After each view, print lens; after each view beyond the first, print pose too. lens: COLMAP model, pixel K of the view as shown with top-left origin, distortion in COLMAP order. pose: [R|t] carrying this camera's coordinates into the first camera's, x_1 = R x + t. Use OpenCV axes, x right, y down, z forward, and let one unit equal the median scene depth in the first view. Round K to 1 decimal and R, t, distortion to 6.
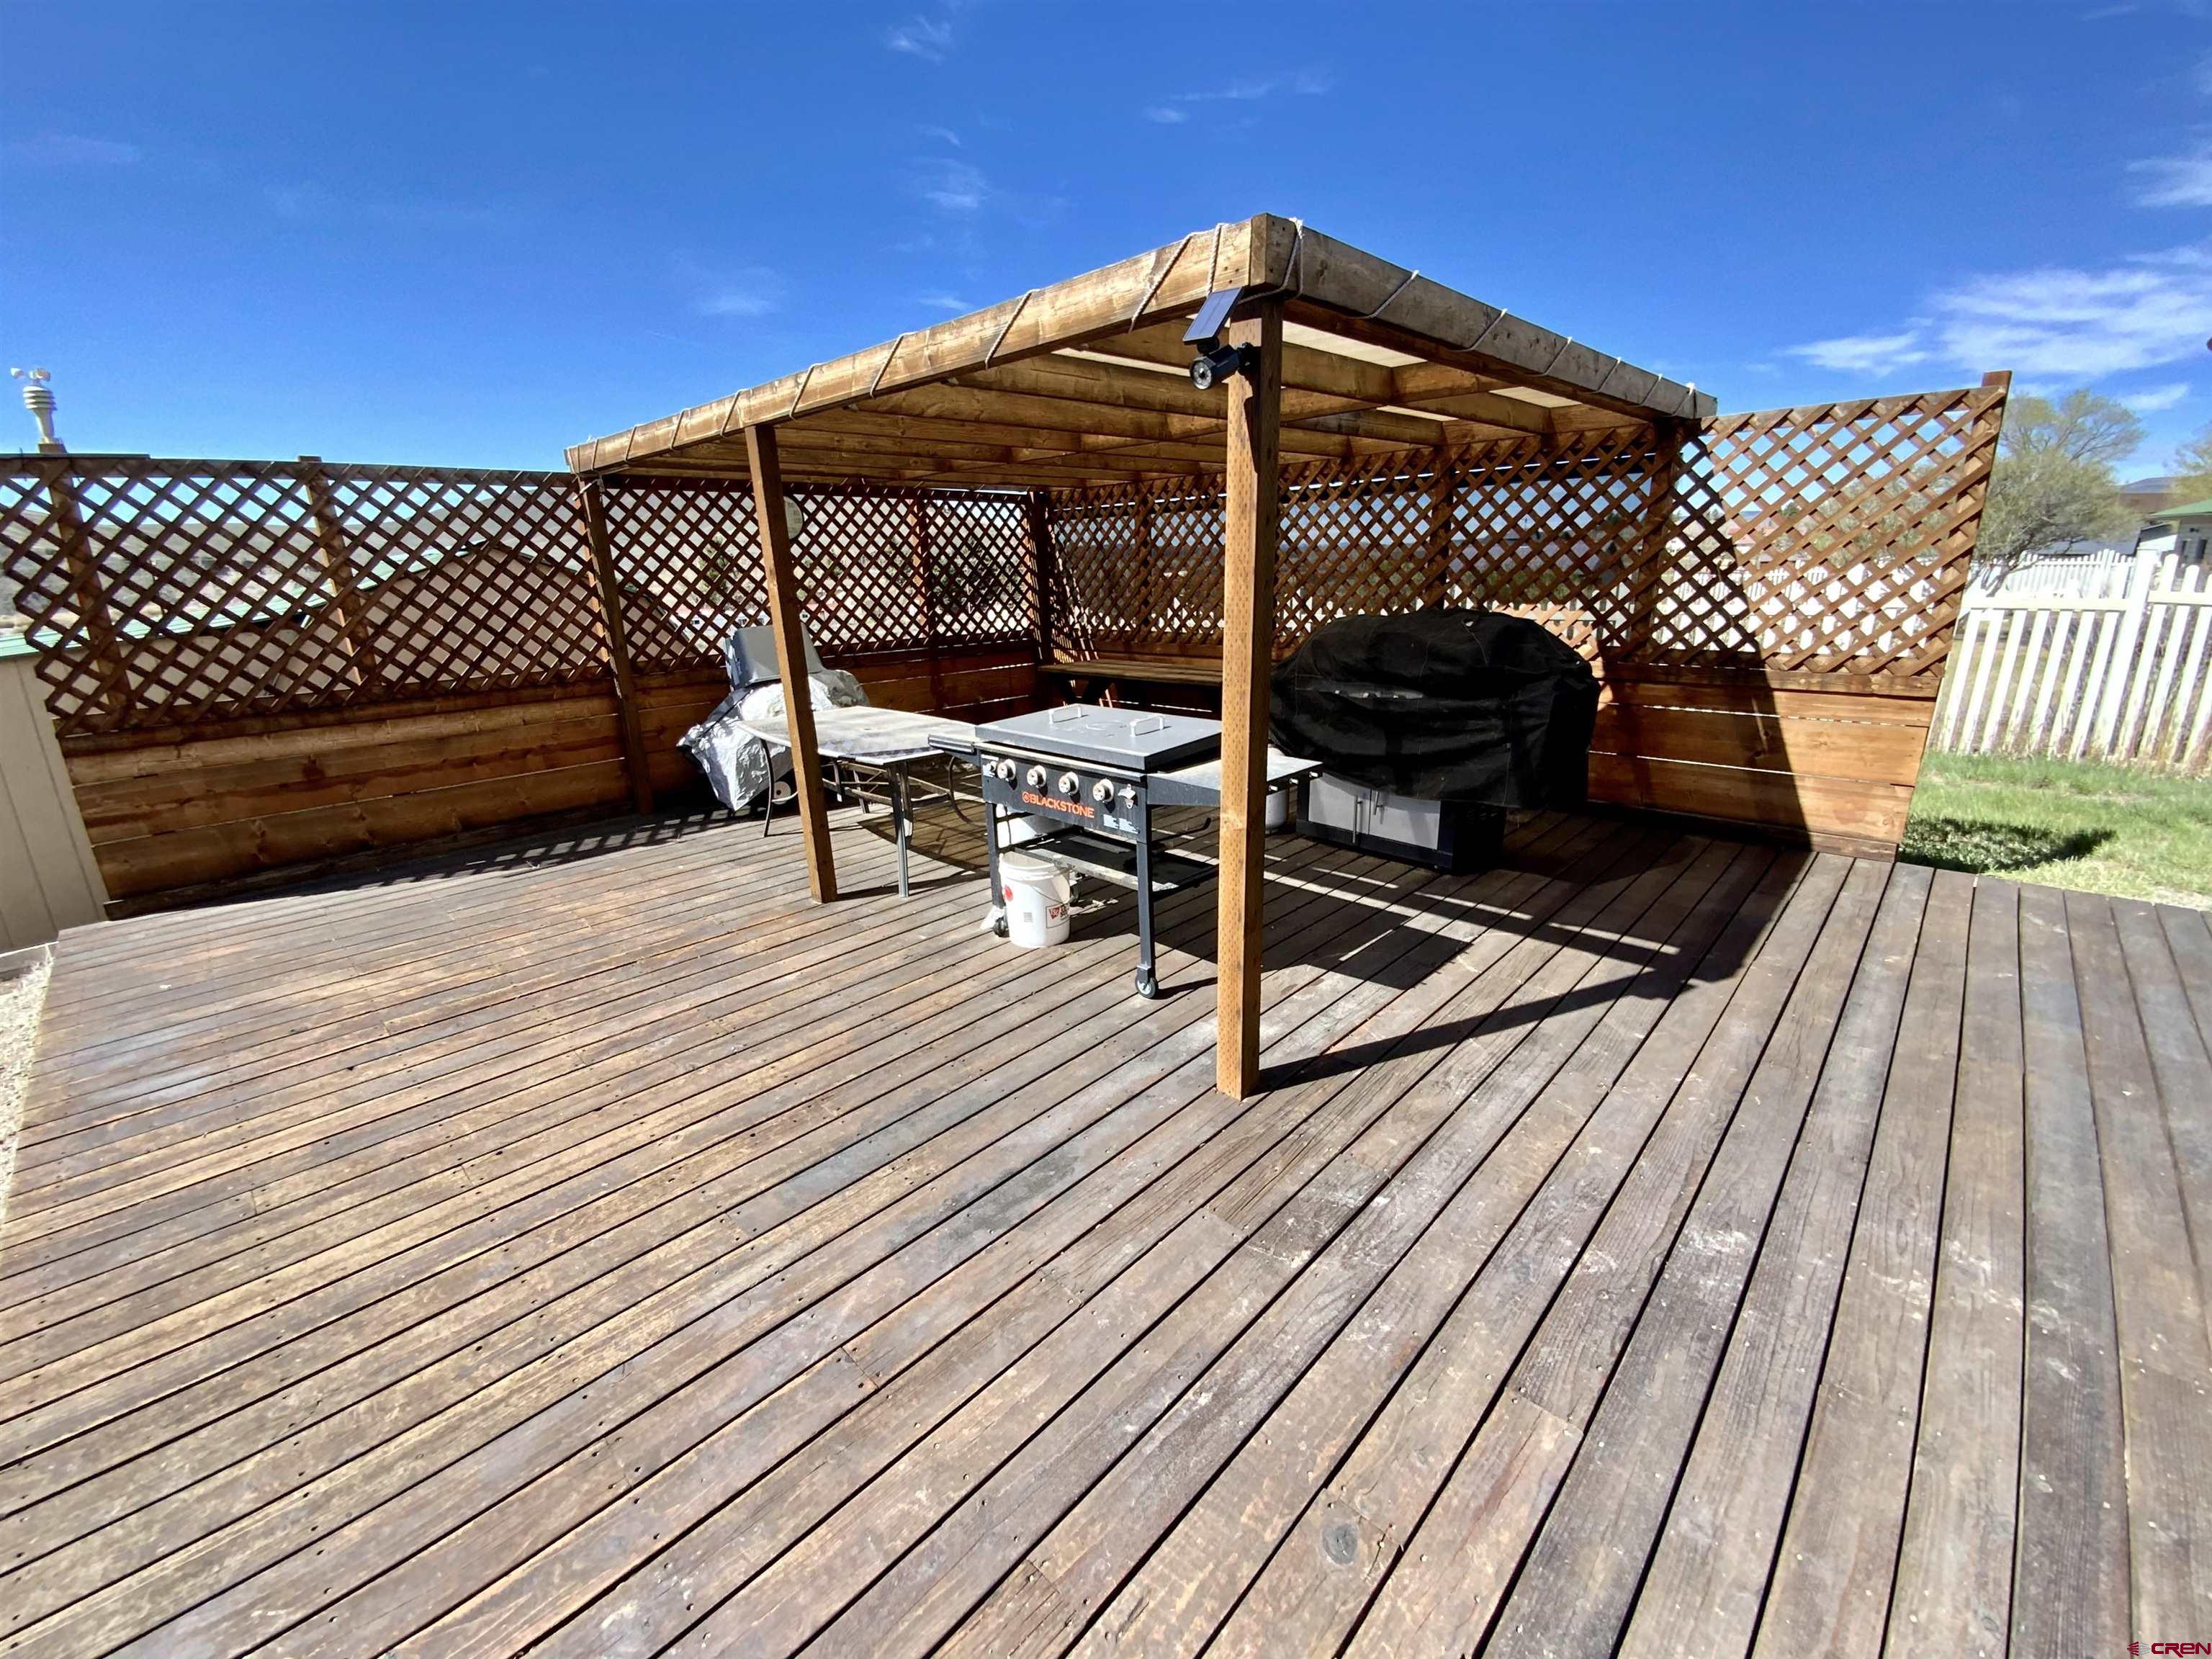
lens RADIAL K [[894.5, 0, 1109.2], [0, 894.5, 830.8], [0, 0, 1]] dist [0.042179, -0.029824]
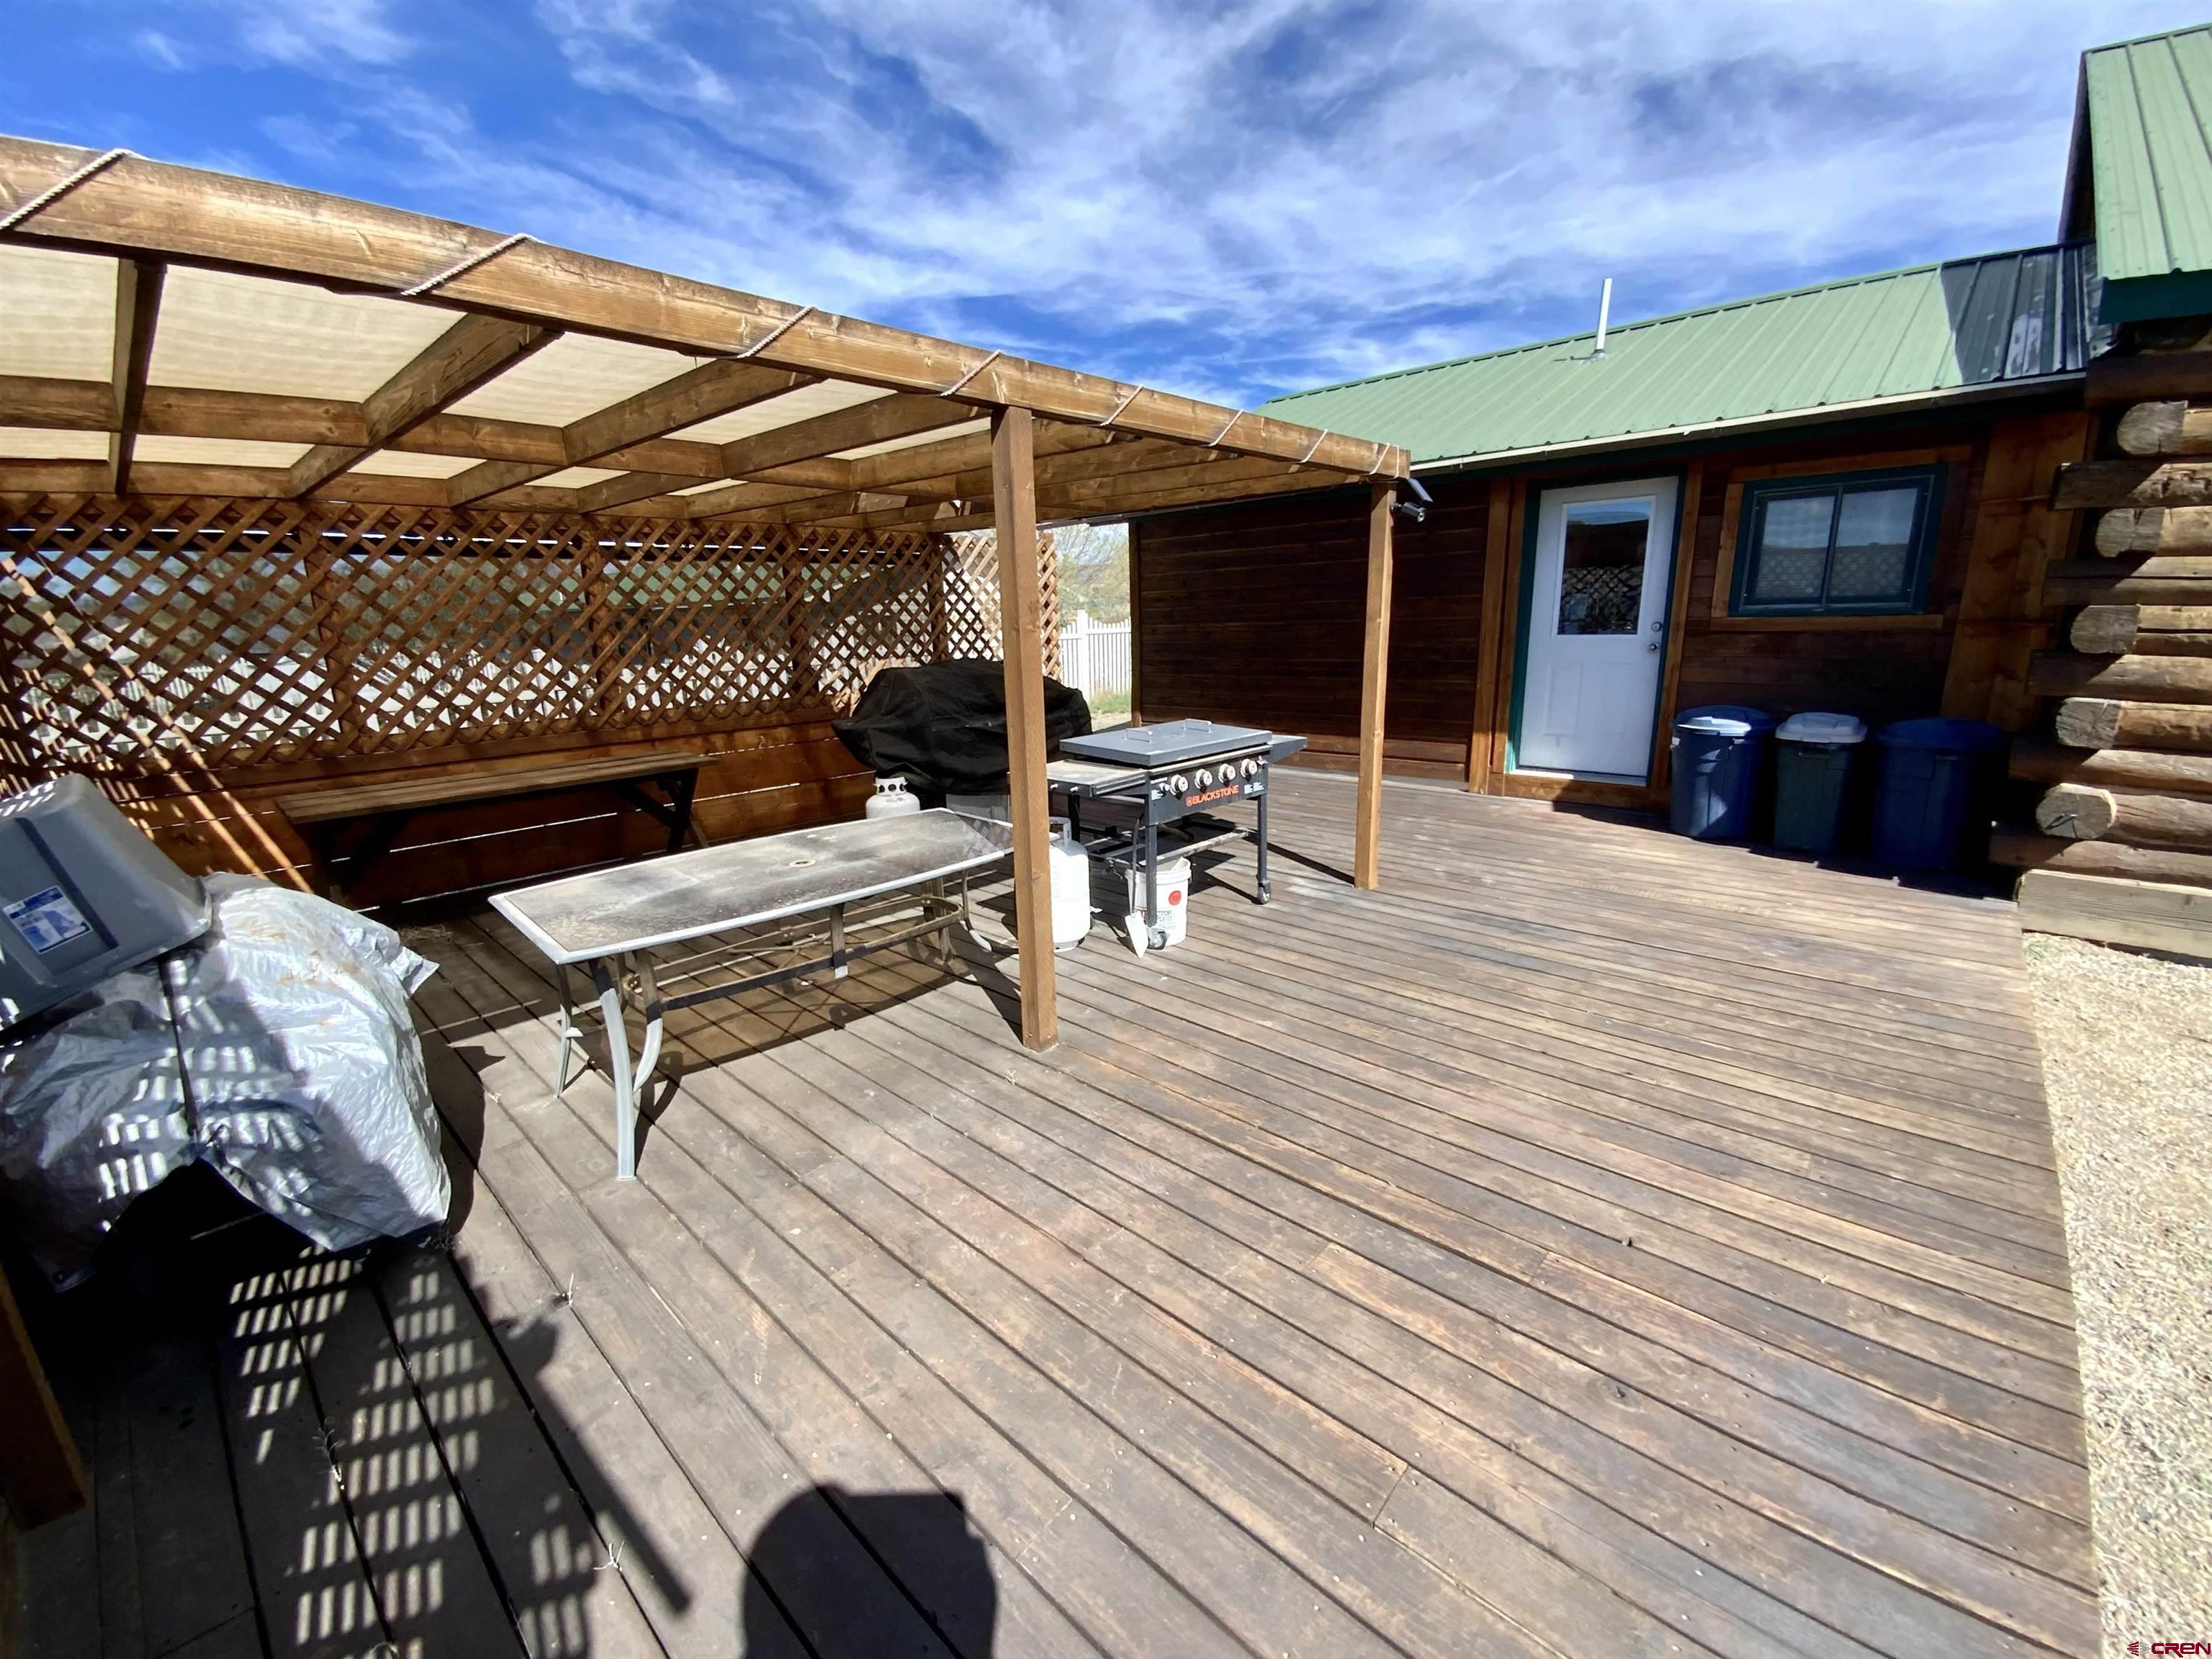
lens RADIAL K [[894.5, 0, 1109.2], [0, 894.5, 830.8], [0, 0, 1]] dist [0.042179, -0.029824]
pose [[-0.024407, -0.205072, 0.978442, -1.032358], [0.309911, 0.928965, 0.202433, -0.226138], [-0.950452, 0.308170, 0.040880, 0.887234]]
